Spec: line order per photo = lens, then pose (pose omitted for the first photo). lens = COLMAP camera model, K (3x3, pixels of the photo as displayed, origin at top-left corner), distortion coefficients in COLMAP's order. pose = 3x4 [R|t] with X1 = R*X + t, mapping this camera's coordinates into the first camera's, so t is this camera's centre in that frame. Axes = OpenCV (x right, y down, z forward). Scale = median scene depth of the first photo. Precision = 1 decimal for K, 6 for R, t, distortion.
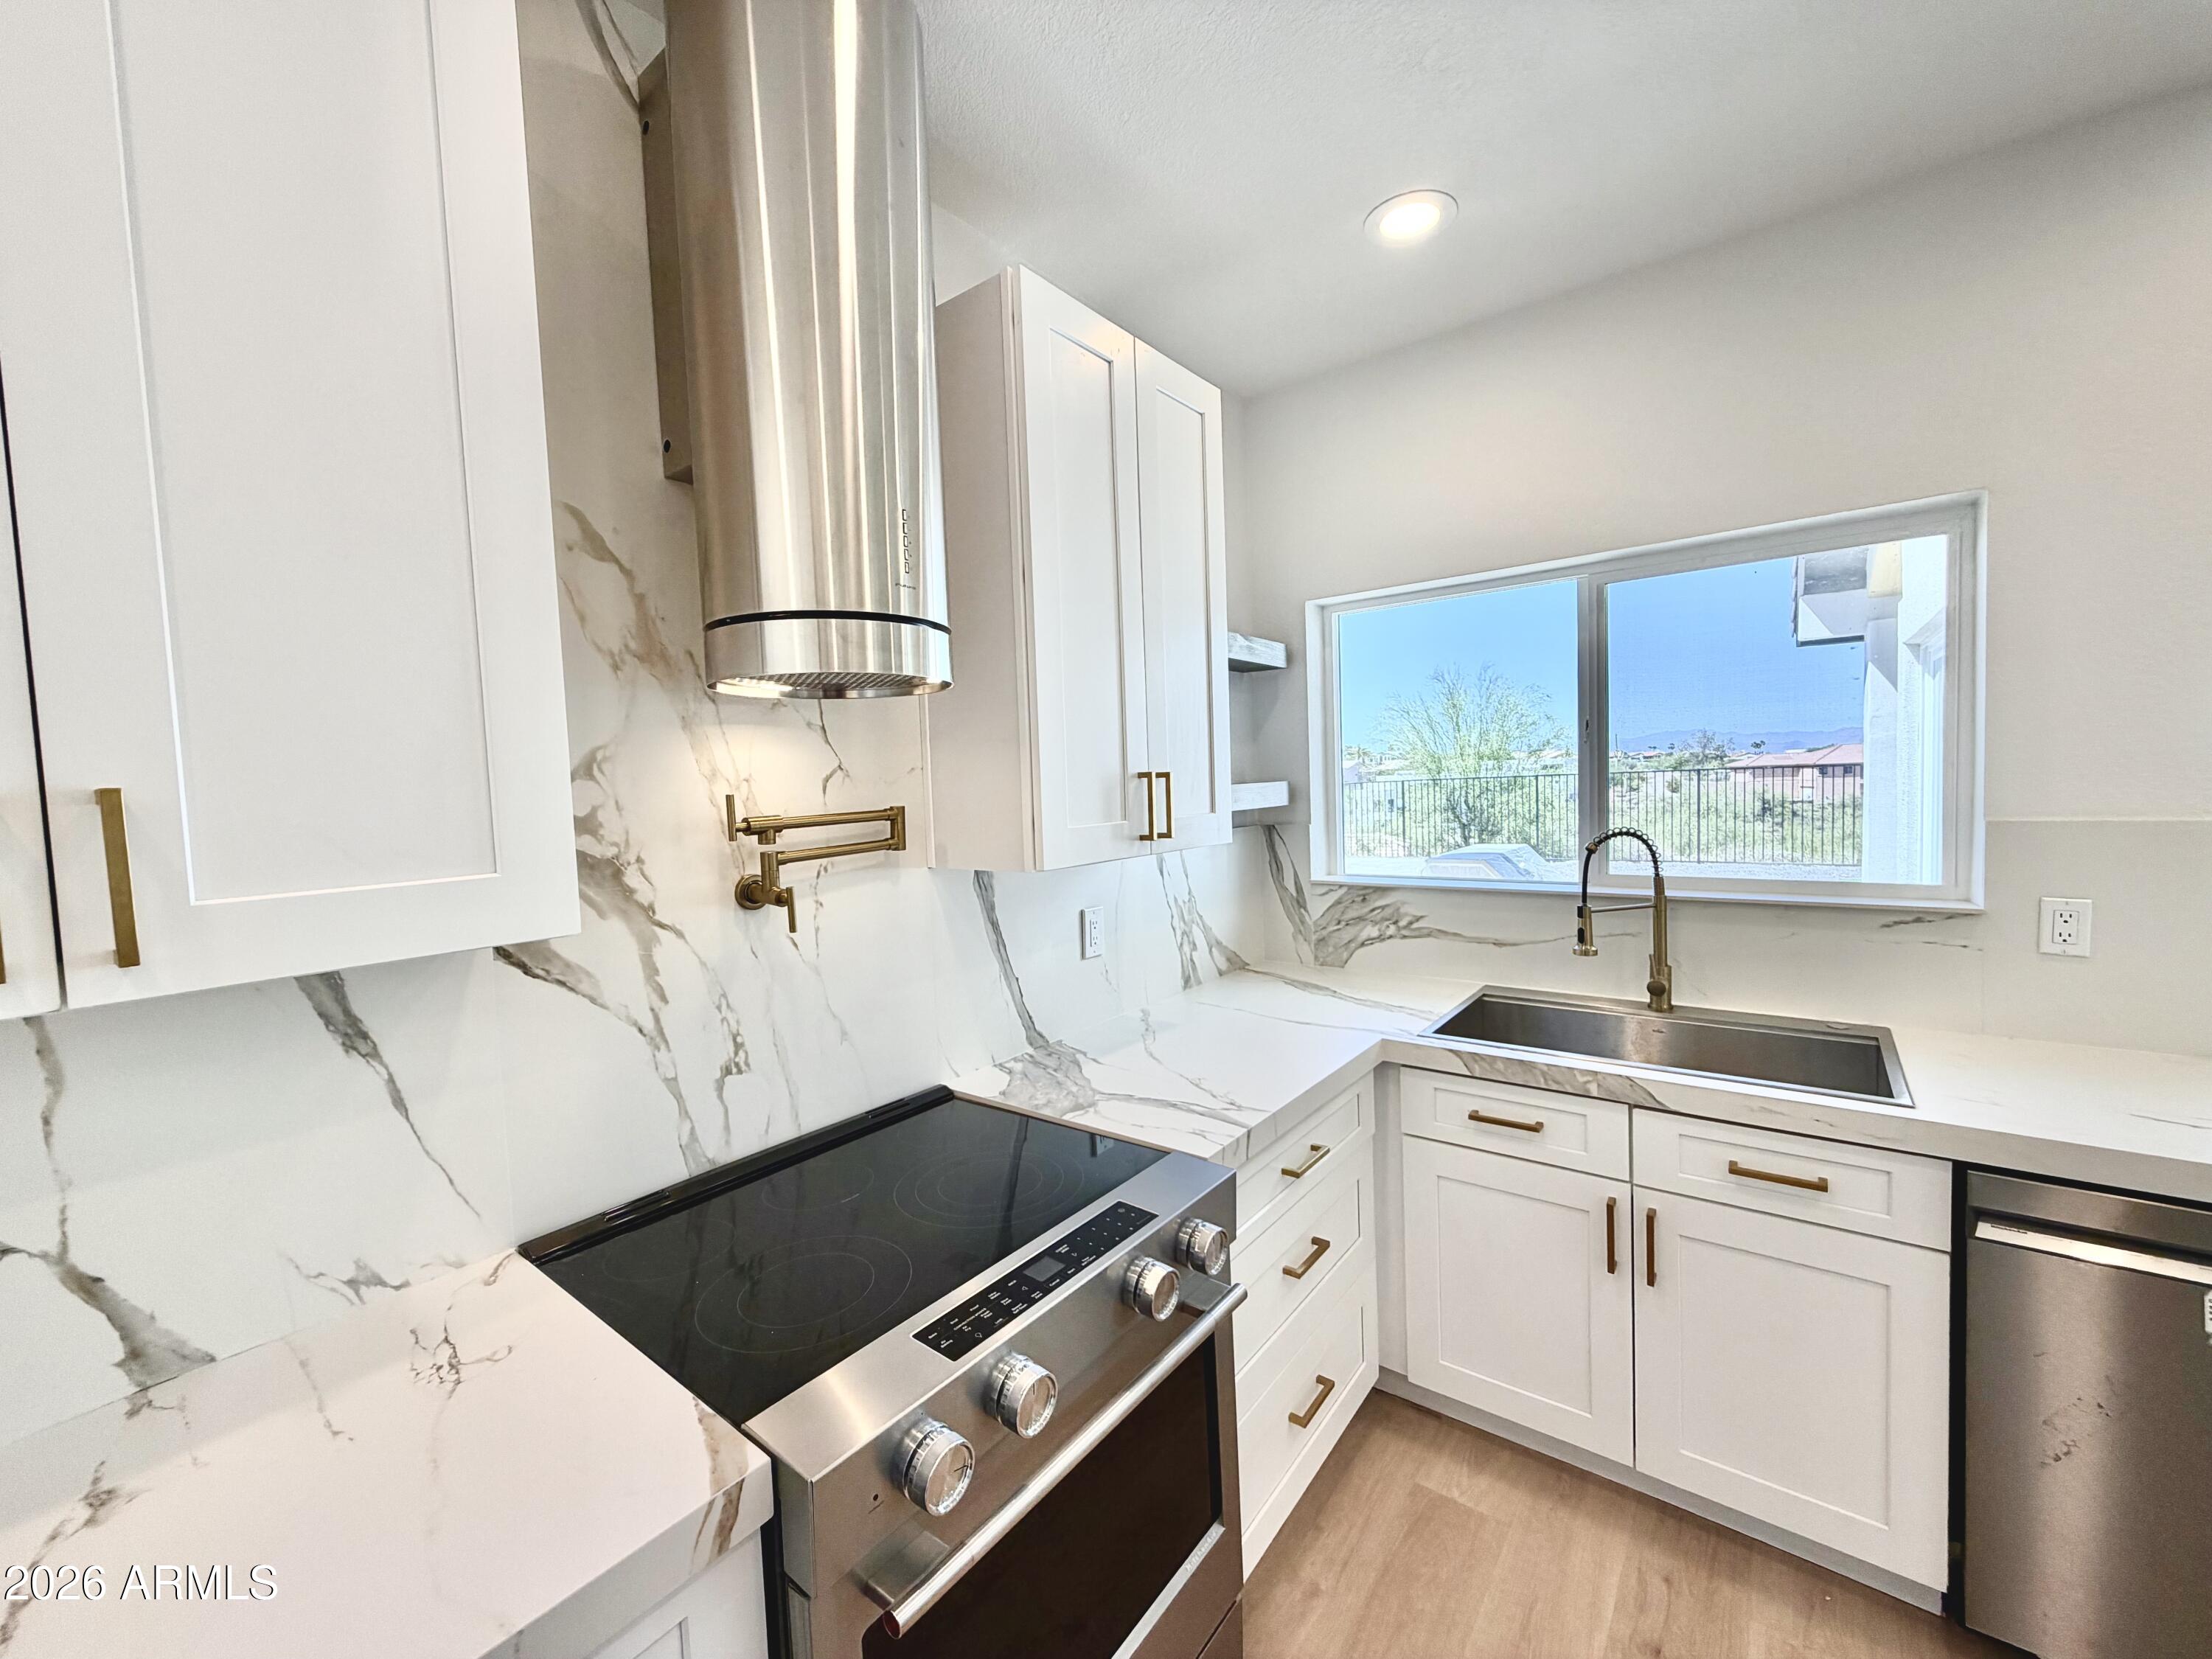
lens RADIAL K [[881.5, 0, 1099.1], [0, 881.5, 829.6], [0, 0, 1]] dist [0.001223, -0.000050]
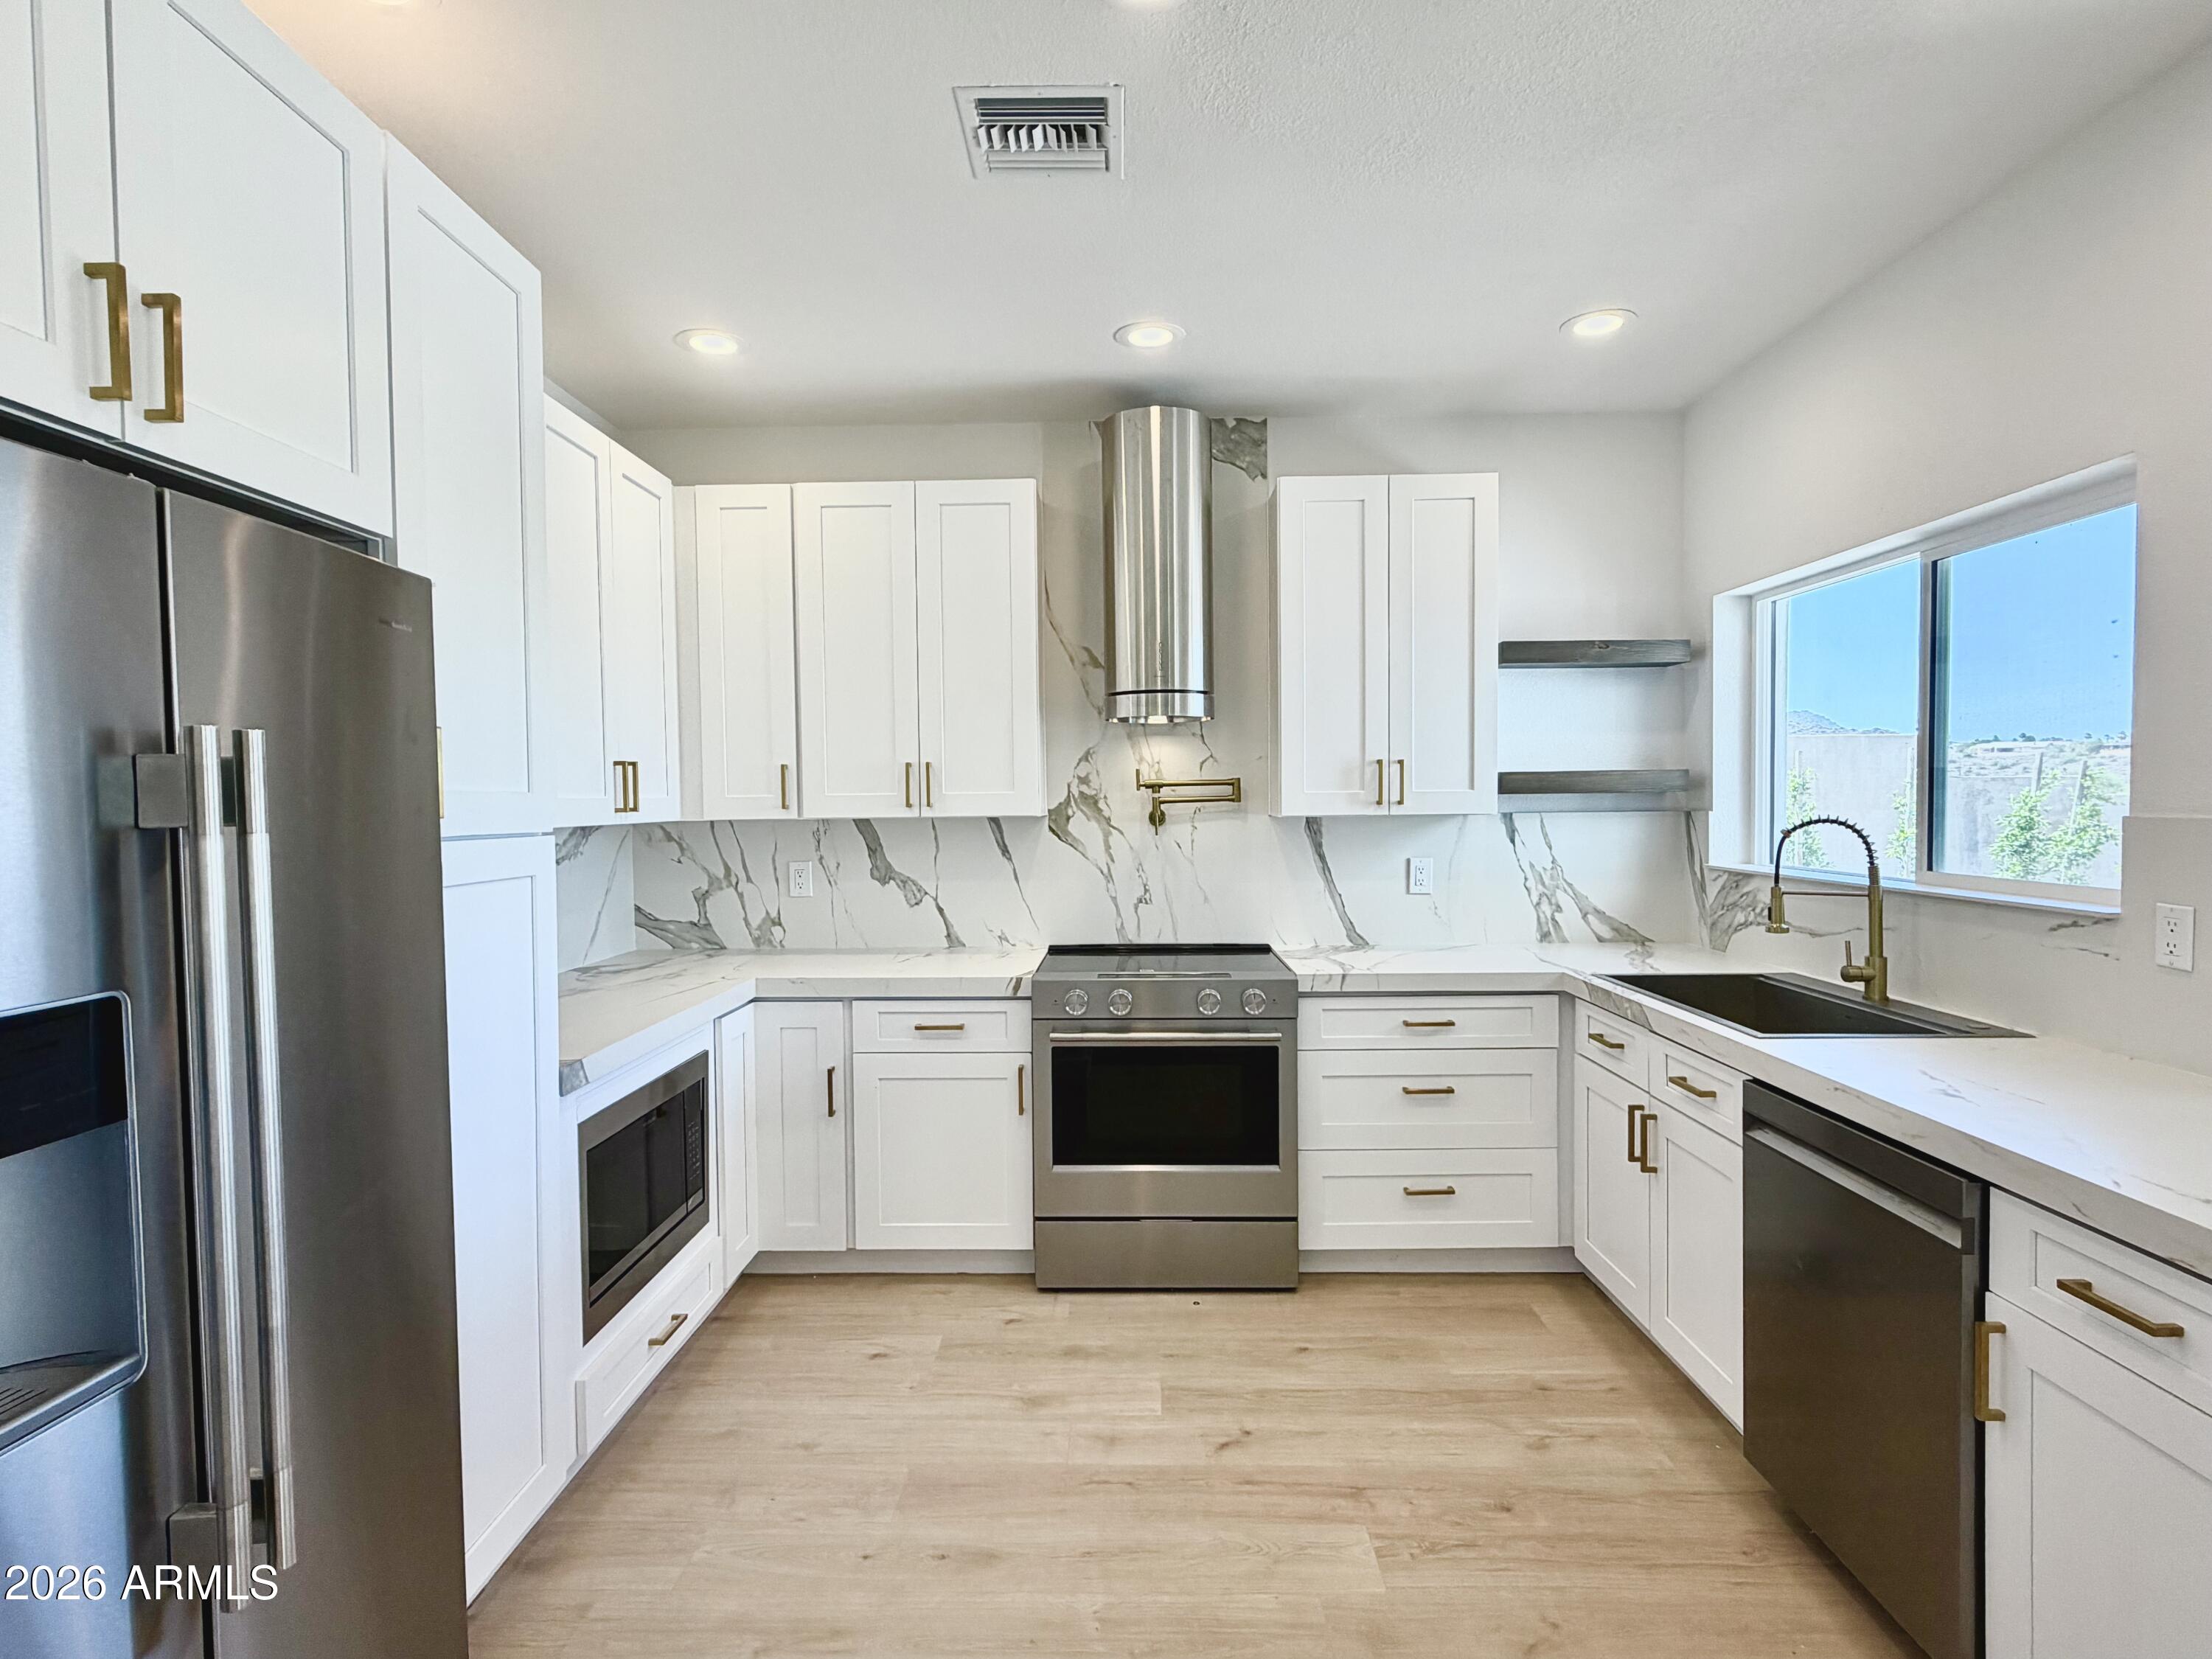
lens RADIAL K [[1116.1, 0, 1104.5], [0, 1116.1, 835.5], [0, 0, 1]] dist [0.000476, 0.000498]
pose [[0.599240, 0.057979, -0.798467, 1.246721], [-0.055461, 0.997984, 0.030844, 0.030946], [0.798646, 0.025801, 0.601248, -0.510197]]
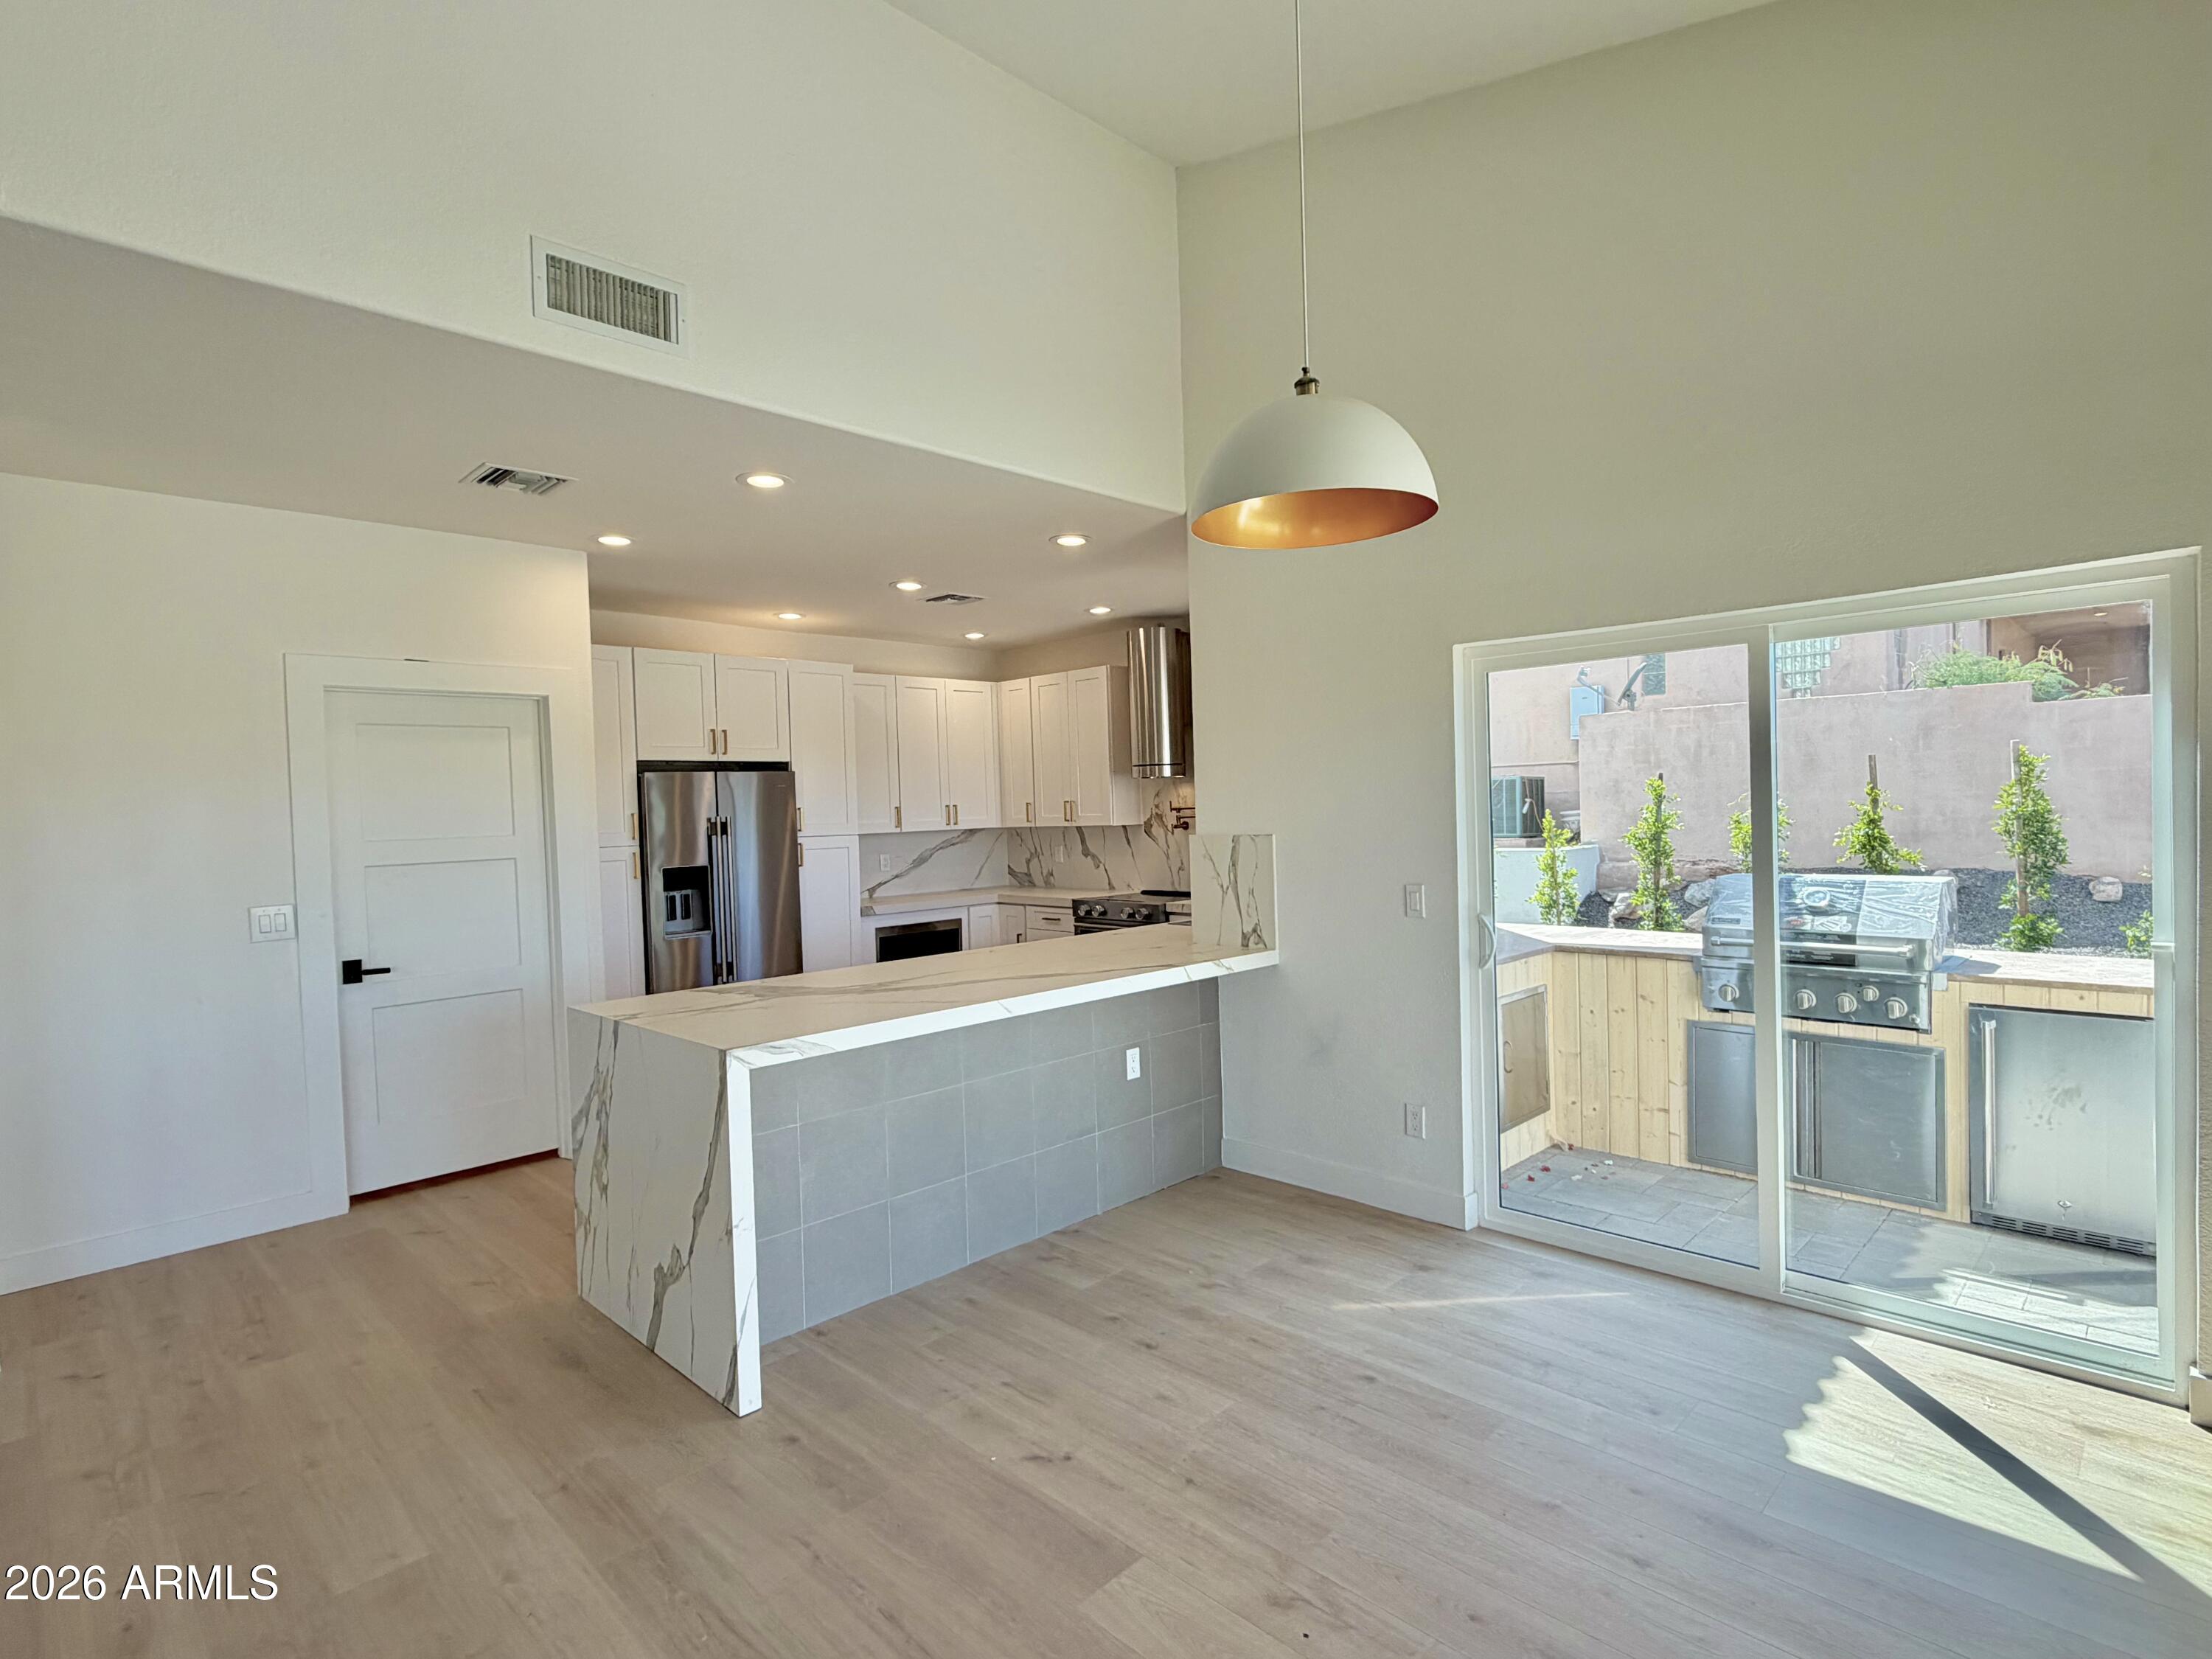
lens RADIAL K [[1116.1, 0, 1106.6], [0, 1116.1, 837.4], [0, 0, 1]] dist [0.000476, 0.000498]
pose [[-0.113457, 0.069233, -0.991128, 3.546836], [-0.019476, 0.997223, 0.071888, -0.175349], [0.993352, 0.027460, -0.111794, 0.936438]]
